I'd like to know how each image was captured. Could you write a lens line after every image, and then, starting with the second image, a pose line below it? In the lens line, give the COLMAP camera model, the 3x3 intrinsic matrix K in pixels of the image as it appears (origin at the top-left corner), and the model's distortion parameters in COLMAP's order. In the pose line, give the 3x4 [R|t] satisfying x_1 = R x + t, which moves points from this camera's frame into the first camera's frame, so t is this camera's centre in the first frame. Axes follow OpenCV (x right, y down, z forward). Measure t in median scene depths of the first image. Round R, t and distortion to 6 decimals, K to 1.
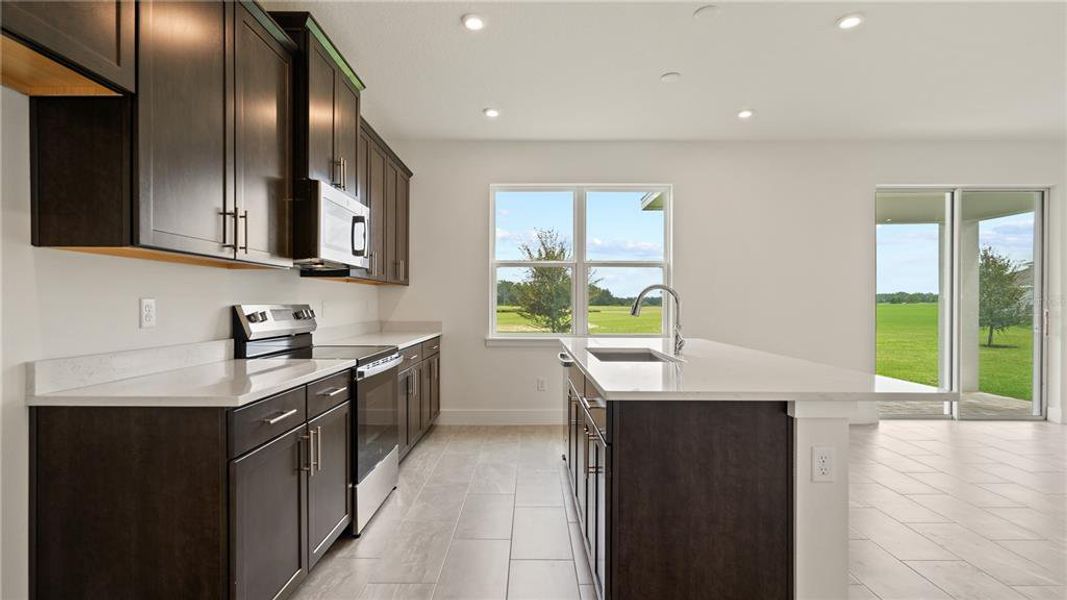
lens RADIAL K [[497.7, 0, 532.3], [0, 497.7, 303.7], [0, 0, 1]] dist [-0.002738, 0.001875]
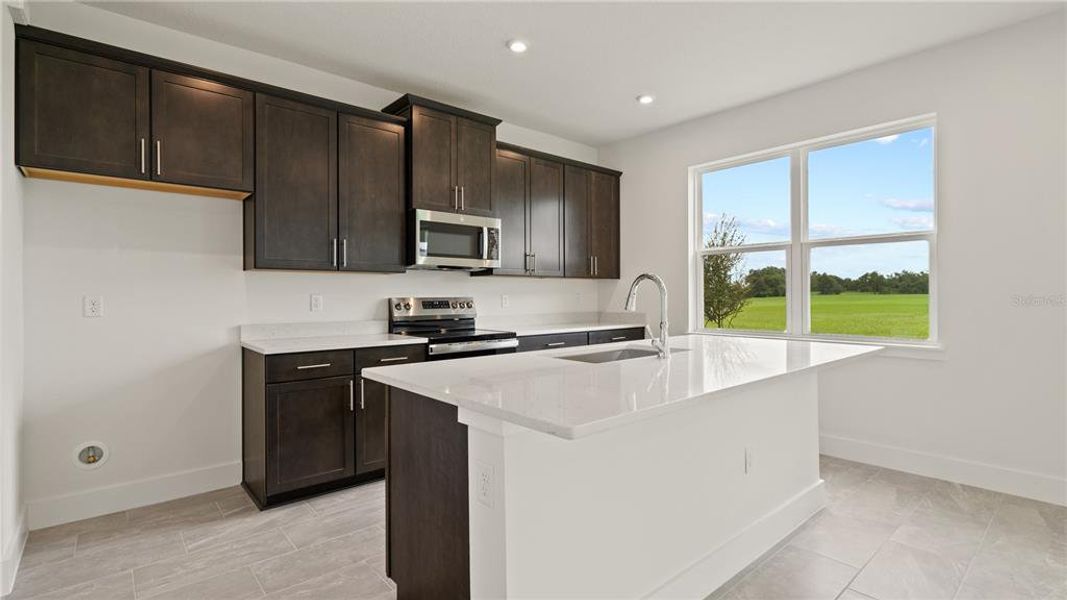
lens RADIAL K [[497.7, 0, 525.5], [0, 497.7, 294.8], [0, 0, 1]] dist [-0.002738, 0.001875]
pose [[0.661383, -0.006035, -0.750024, 0.416956], [0.003307, 0.999981, -0.005130, 0.001580], [0.750041, 0.000912, 0.661390, 0.159945]]
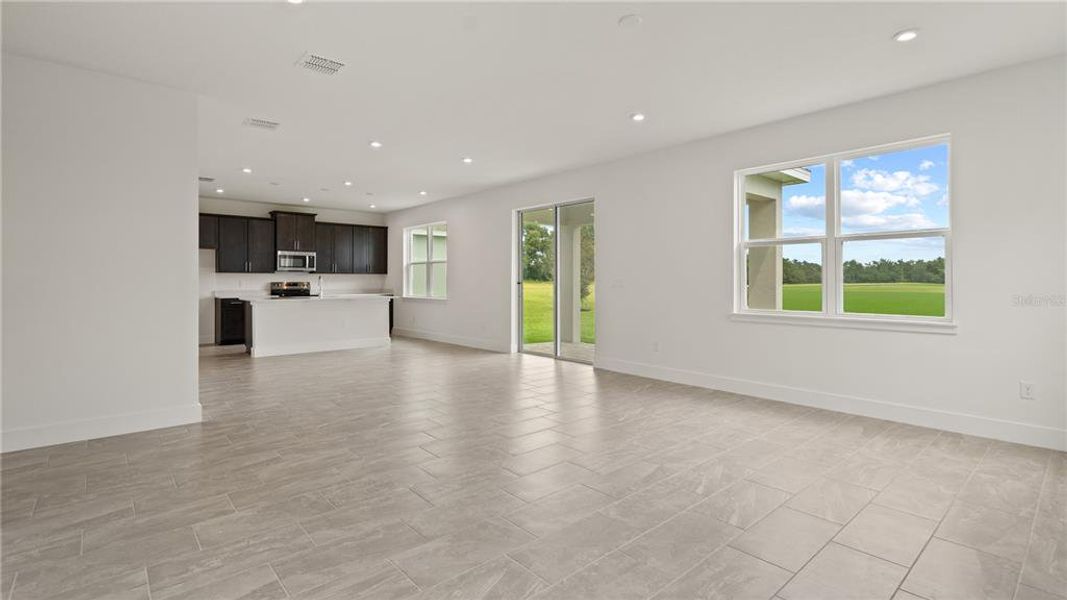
lens RADIAL K [[497.7, 0, 536.6], [0, 497.7, 278.5], [0, 0, 1]] dist [-0.002738, 0.001875]
pose [[0.673782, -0.006423, -0.738902, 2.012819], [-0.000921, 0.999954, -0.009532, 0.006568], [0.738930, 0.007103, 0.673745, -0.076859]]
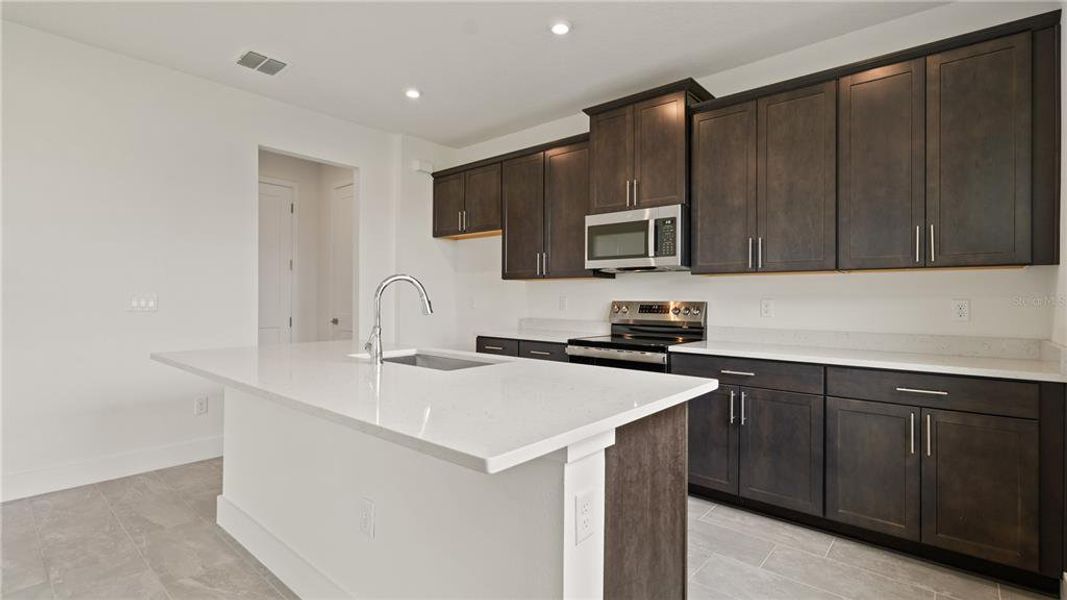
lens RADIAL K [[497.7, 0, 522.1], [0, 497.7, 294.7], [0, 0, 1]] dist [-0.002738, 0.001875]
pose [[-0.647364, -0.014995, -0.762034, 0.409612], [-0.013202, 0.999877, -0.008460, 0.000187], [0.762067, 0.004583, -0.647482, 0.925972]]
